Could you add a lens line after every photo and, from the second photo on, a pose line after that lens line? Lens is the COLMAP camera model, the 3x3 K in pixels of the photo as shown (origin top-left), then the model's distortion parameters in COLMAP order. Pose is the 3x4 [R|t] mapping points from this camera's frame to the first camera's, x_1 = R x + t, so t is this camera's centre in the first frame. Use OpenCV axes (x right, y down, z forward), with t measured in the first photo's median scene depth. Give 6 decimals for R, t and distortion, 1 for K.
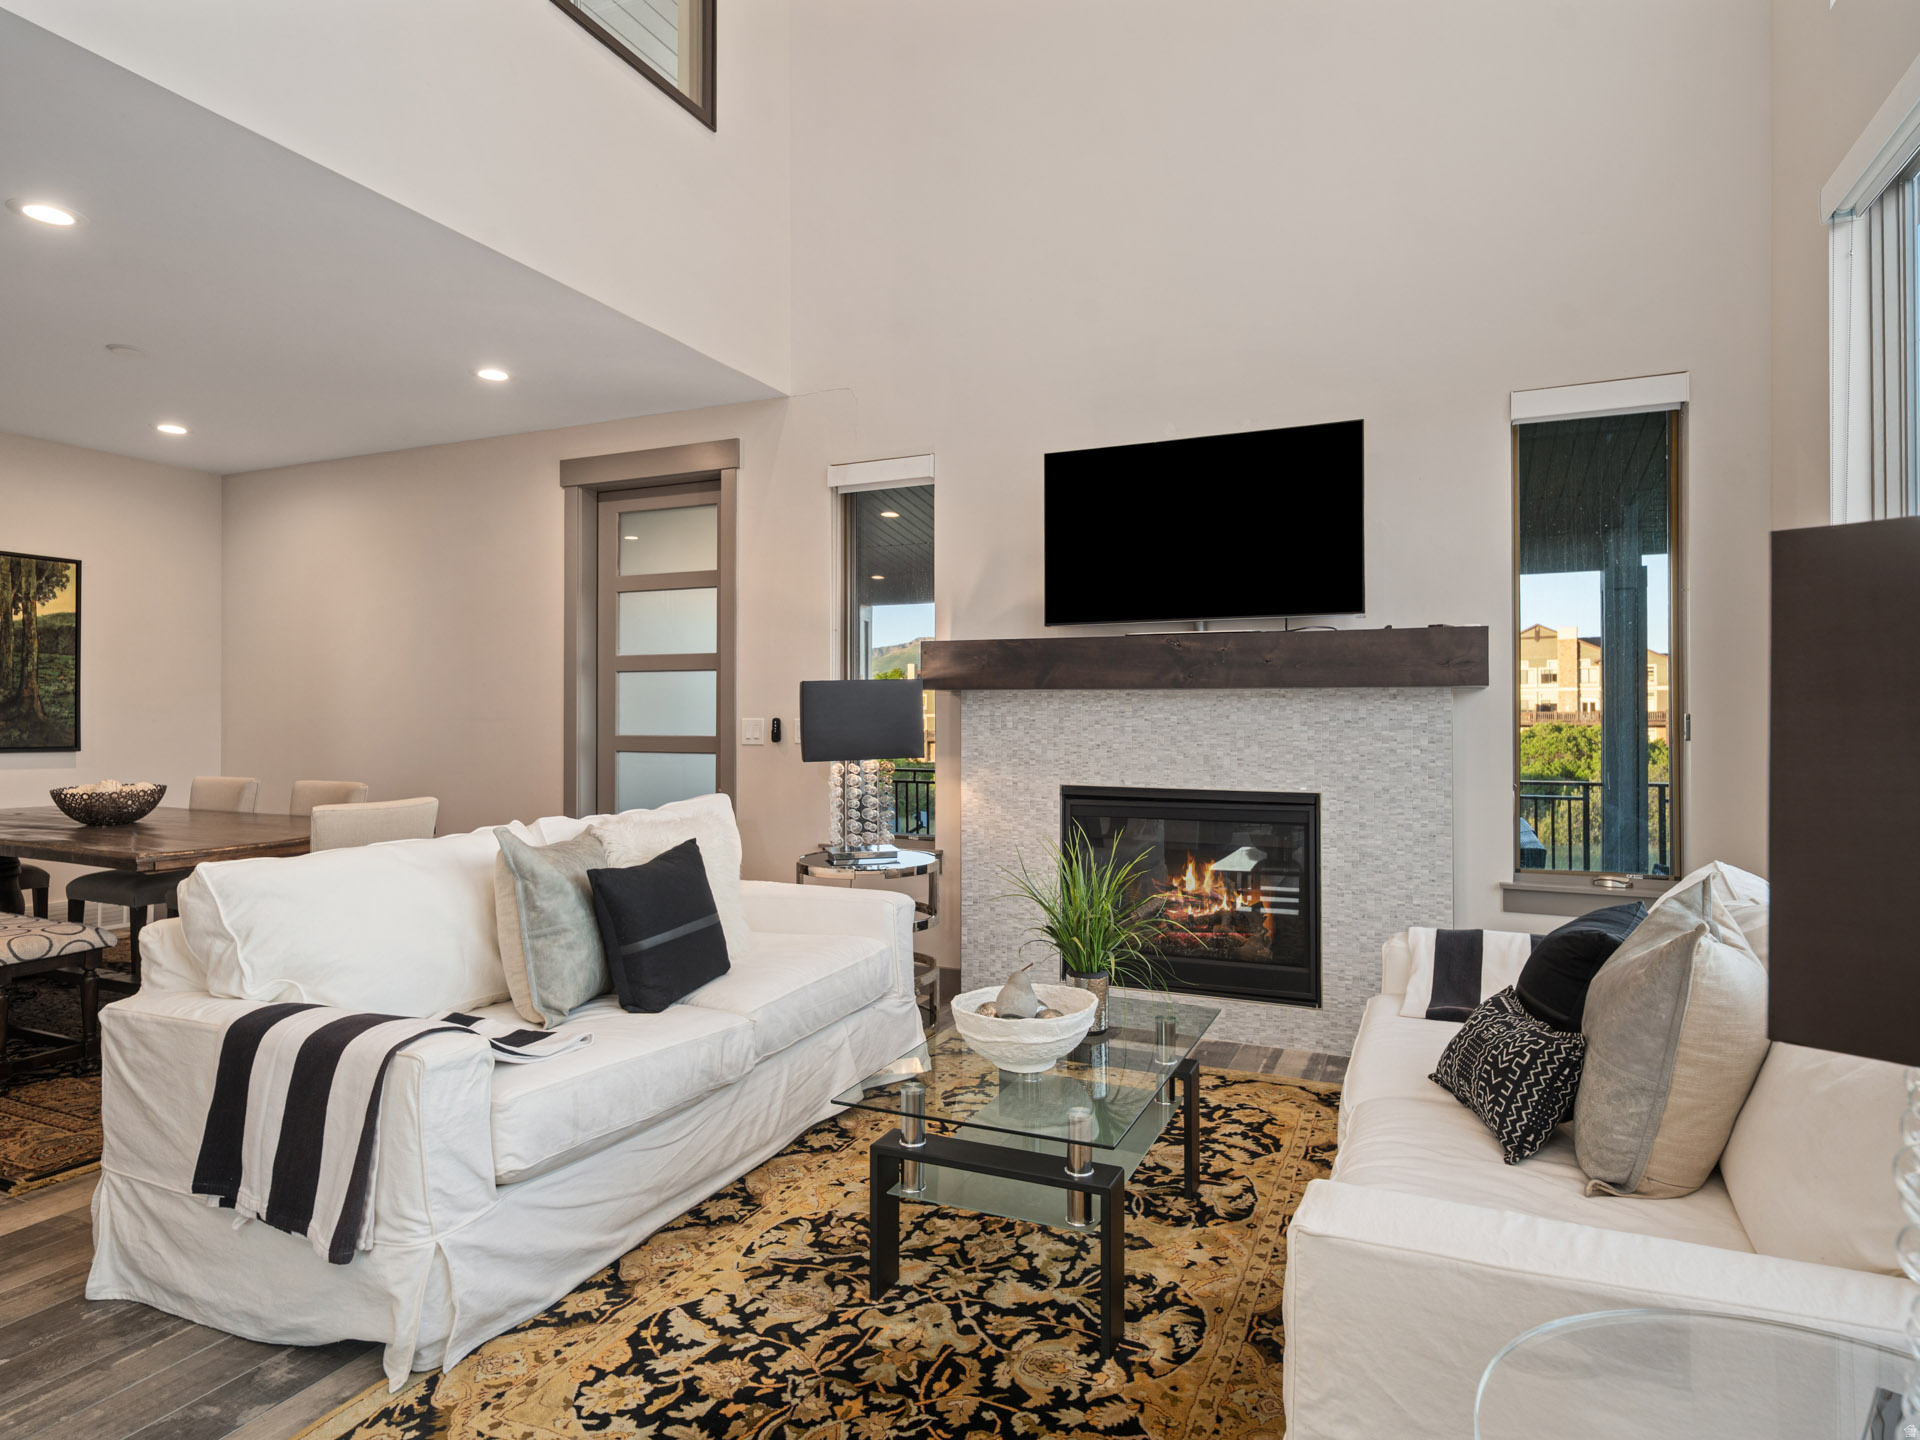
lens RADIAL K [[1049.8, 0, 965.2], [0, 1049.8, 710.1], [0, 0, 1]] dist [0.000606, -0.000382]
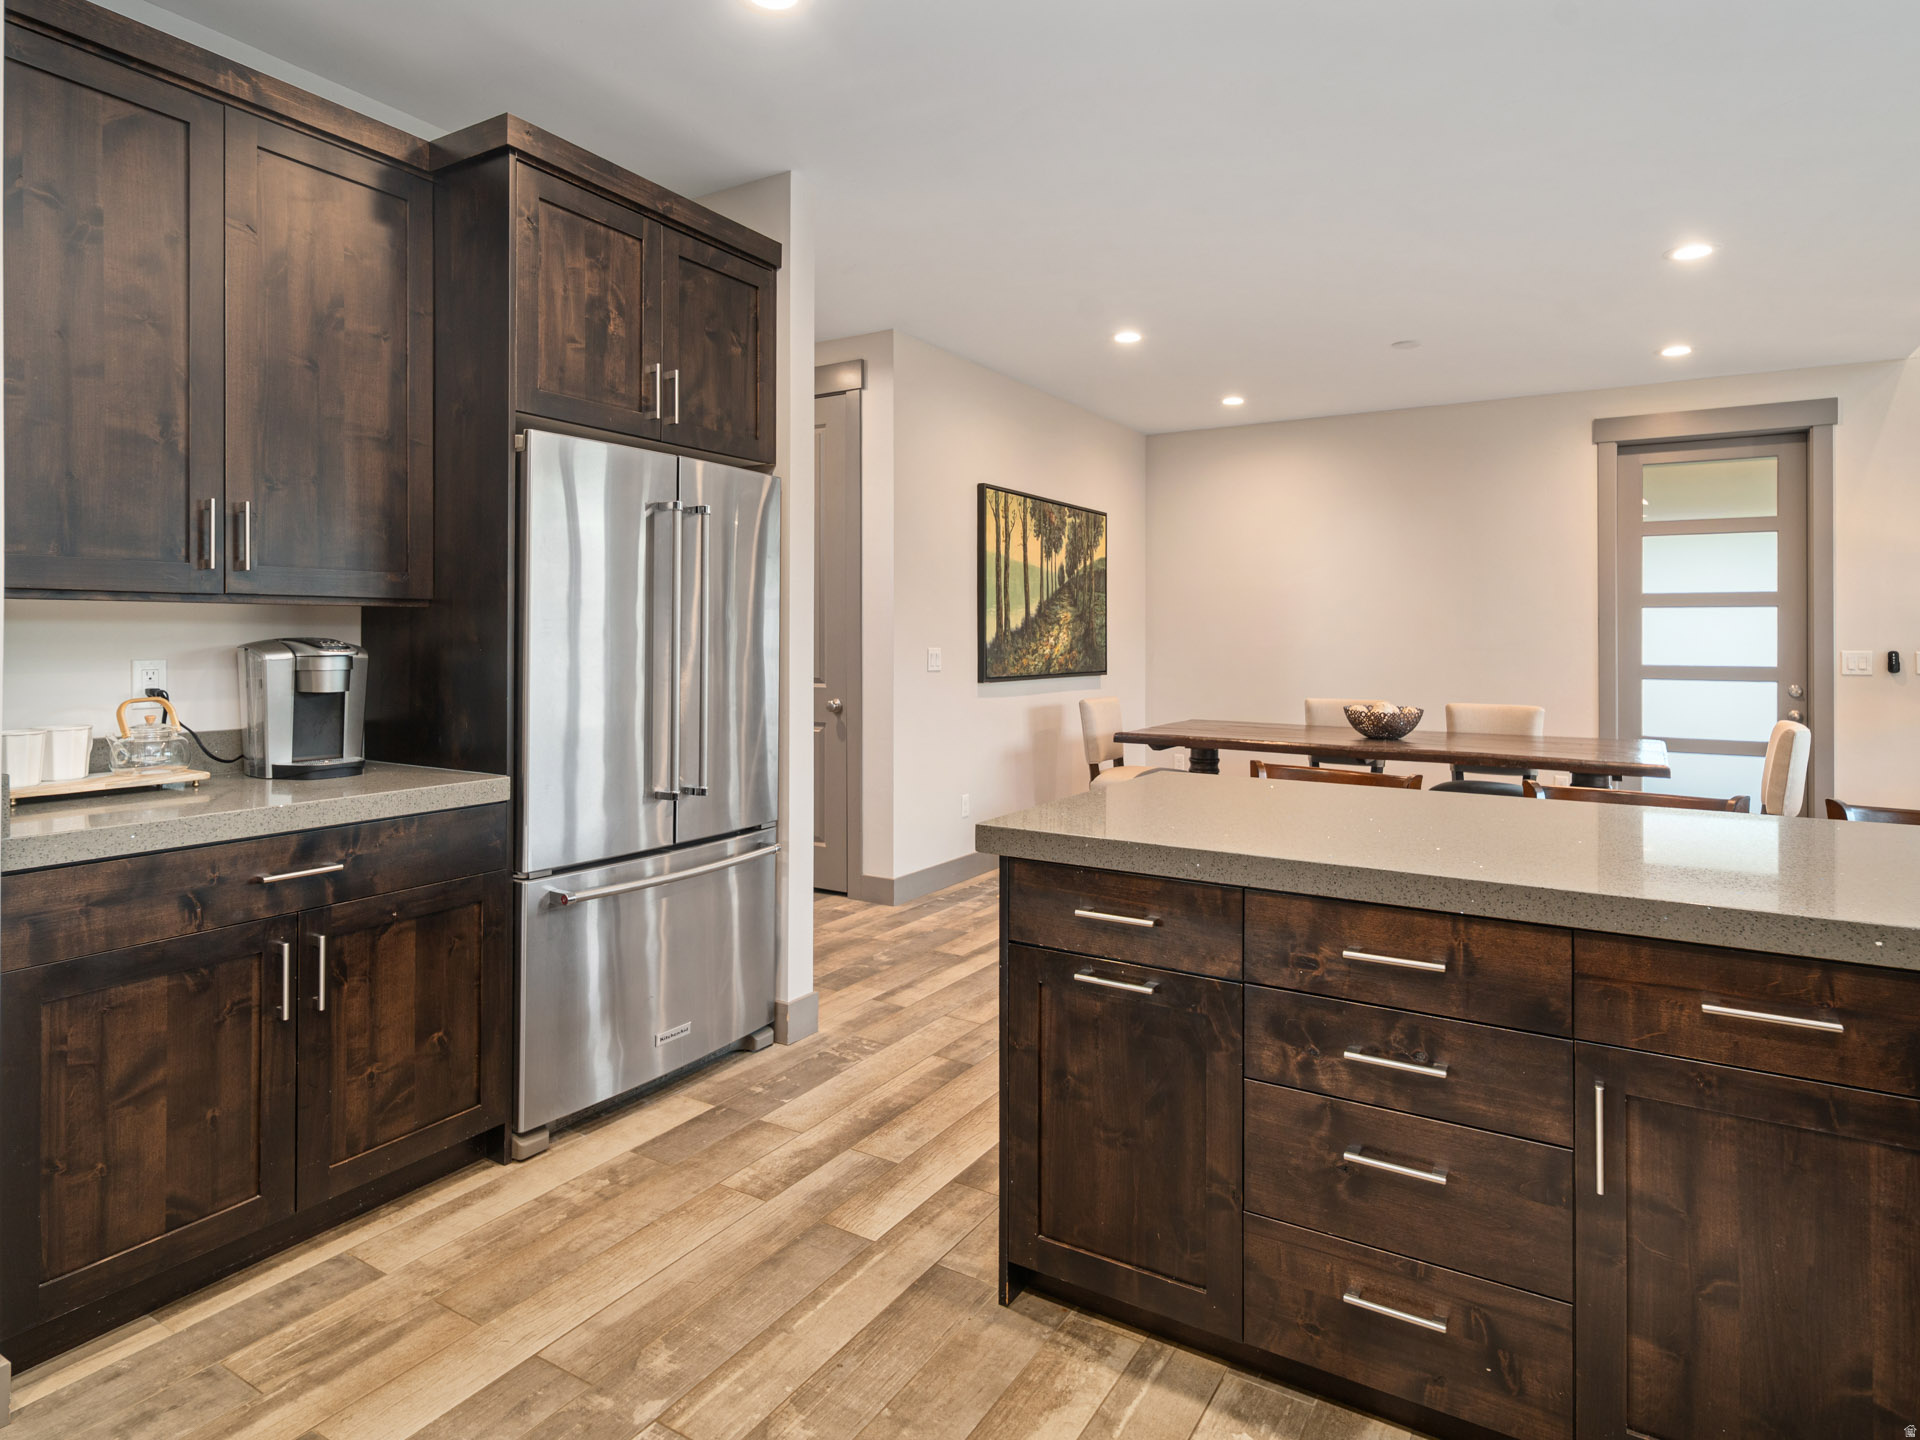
lens RADIAL K [[1088.0, 0, 958.7], [0, 1088.0, 616.5], [0, 0, 1]] dist [0.003916, -0.000400]
pose [[0.989230, -0.000913, -0.146365, -0.868334], [-0.000719, 0.999938, -0.011093, -0.013240], [0.146366, 0.011079, 0.989168, -0.244465]]
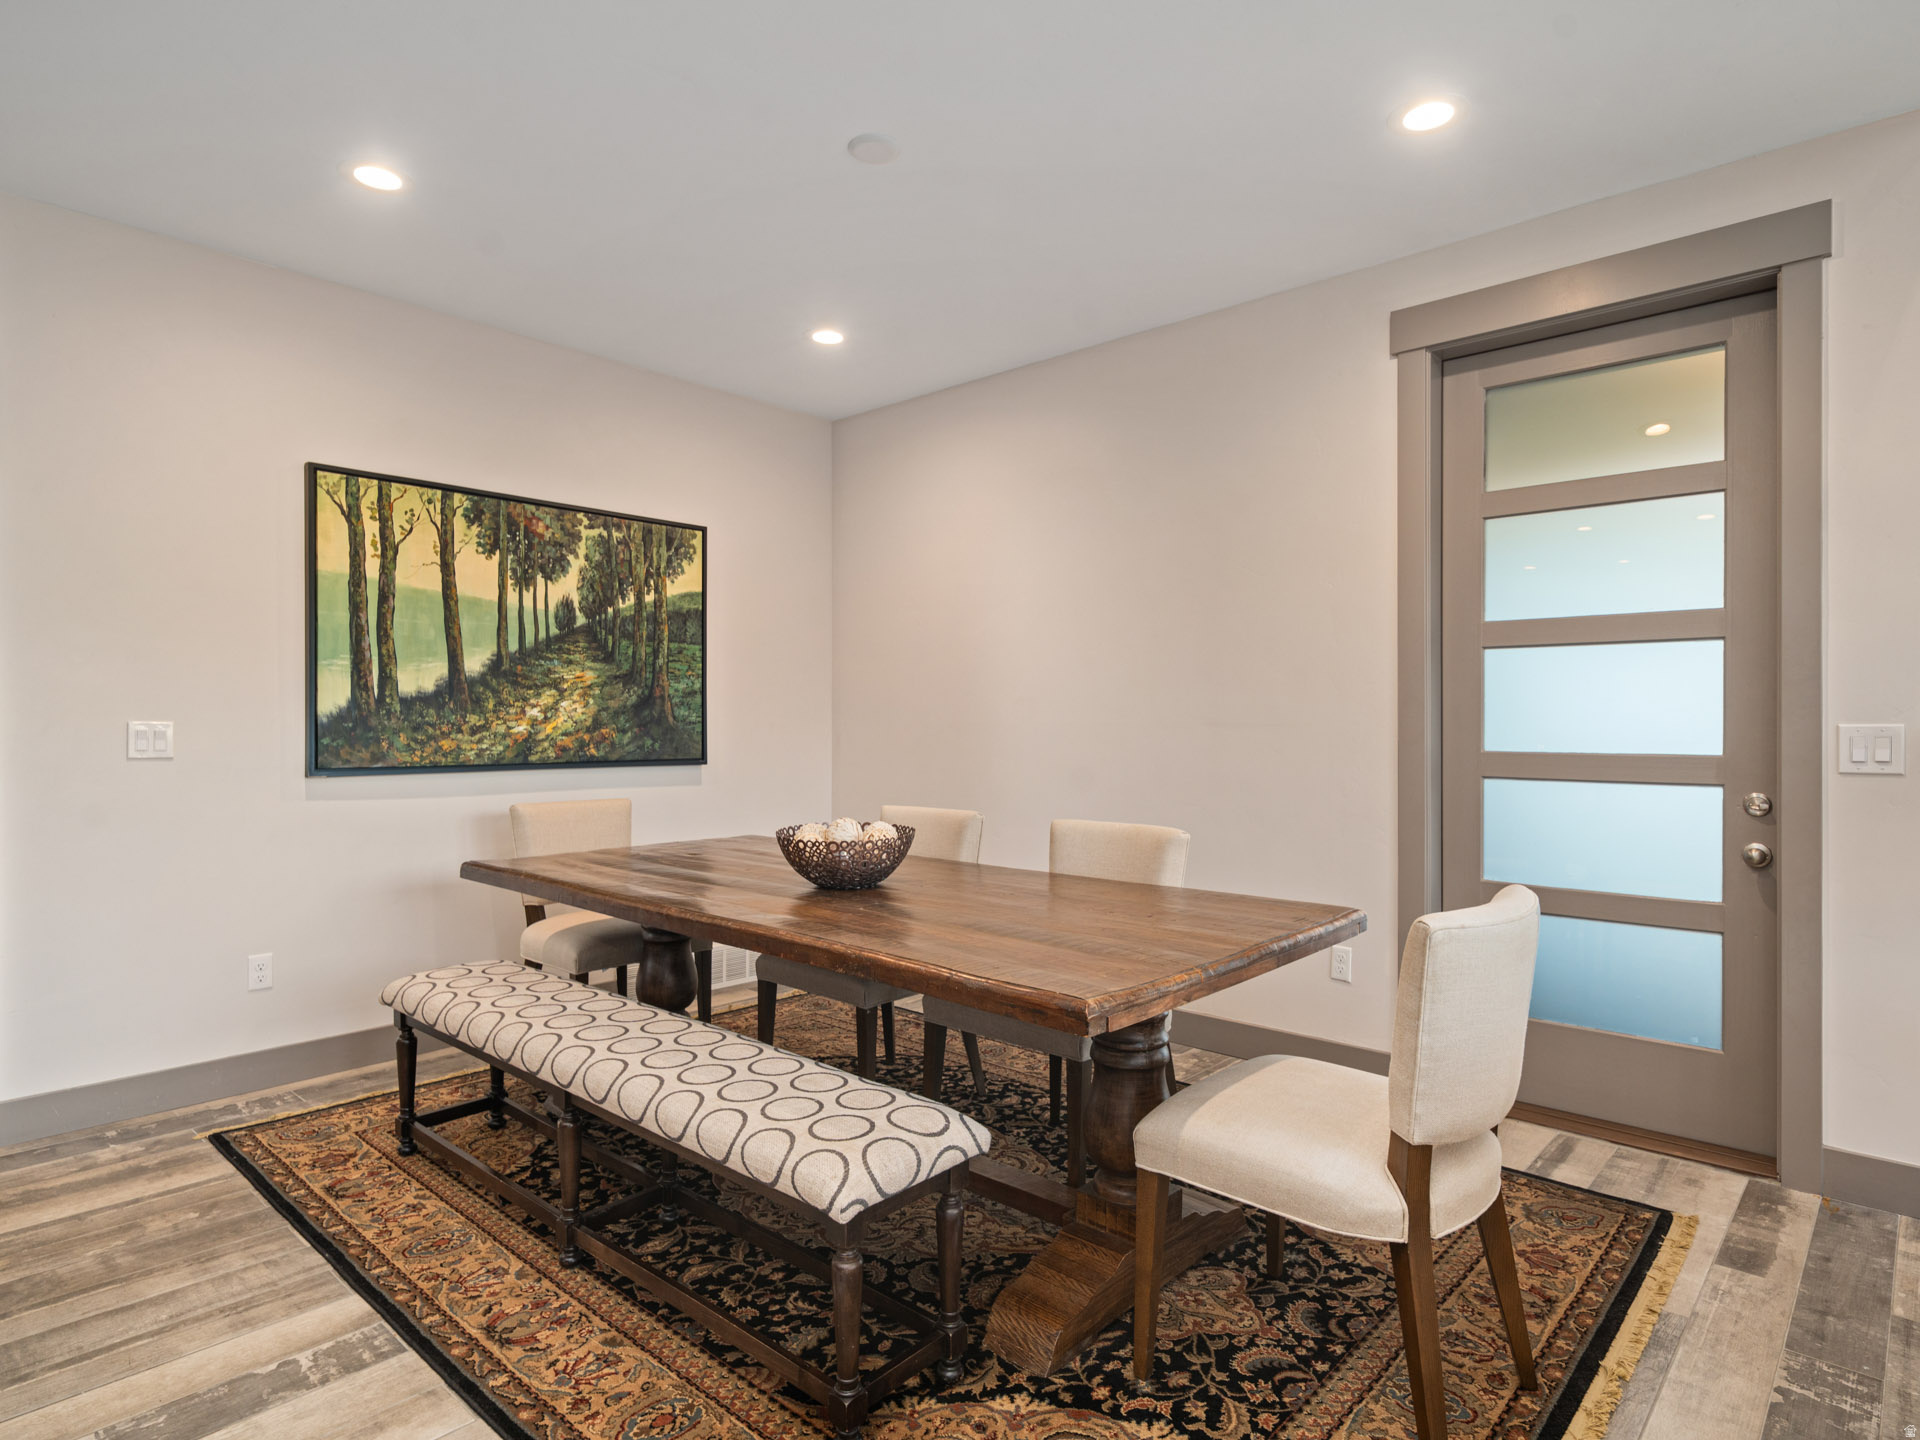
lens RADIAL K [[1065.2, 0, 960.0], [0, 1065.2, 720.0], [0, 0, 1]] dist [-0.000698, -0.001154]
pose [[0.944304, -0.000454, -0.329075, -0.410153], [0.002375, 0.999982, 0.005438, 0.001214], [0.329067, -0.005917, 0.944288, 0.308196]]
